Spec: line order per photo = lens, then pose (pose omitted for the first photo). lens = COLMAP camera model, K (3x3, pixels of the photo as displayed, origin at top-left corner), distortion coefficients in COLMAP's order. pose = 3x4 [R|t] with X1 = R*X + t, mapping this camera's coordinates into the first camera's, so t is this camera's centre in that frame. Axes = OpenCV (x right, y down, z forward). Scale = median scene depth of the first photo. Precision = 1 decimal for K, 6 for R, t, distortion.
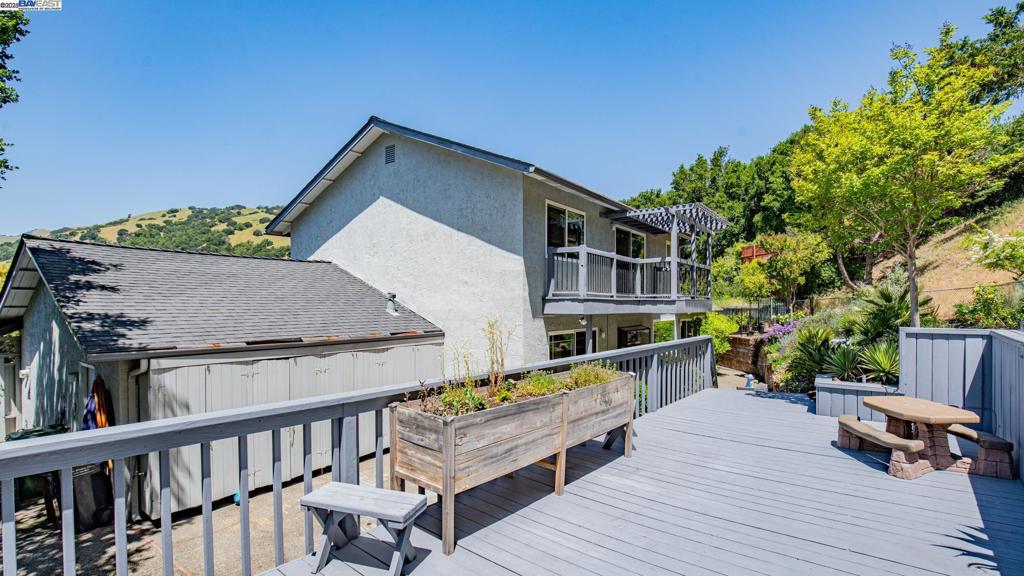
lens RADIAL K [[467.1, 0, 511.9], [0, 467.1, 290.1], [0, 0, 1]] dist [-0.004310, -0.000422]
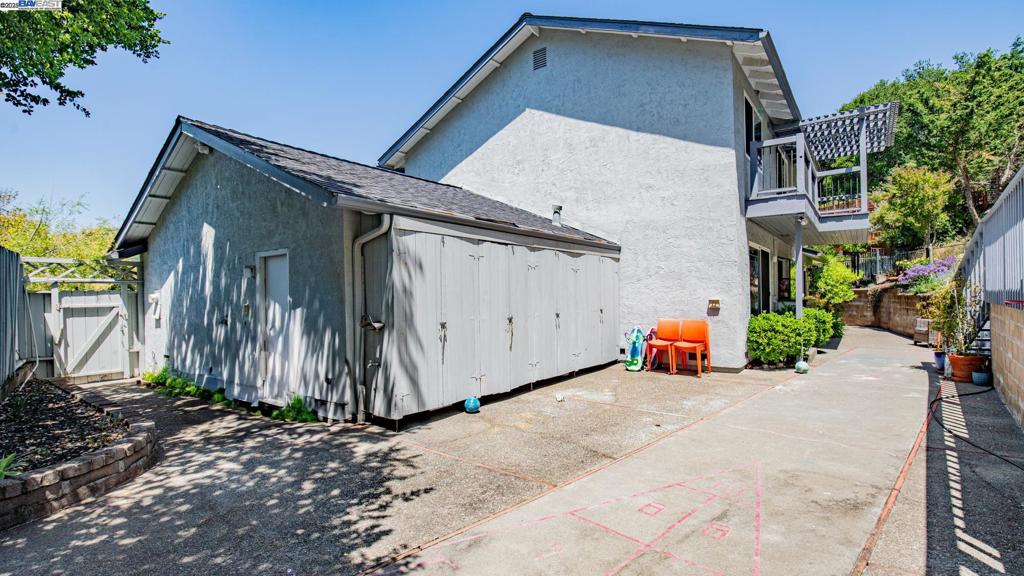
lens RADIAL K [[457.8, 0, 512.0], [0, 457.8, 288.0], [0, 0, 1]] dist [-0.016626, 0.000141]
pose [[0.999814, -0.012403, -0.014756, -0.336748], [0.012411, 0.999923, 0.000427, 0.164691], [0.014749, -0.000610, 0.999891, 0.131810]]
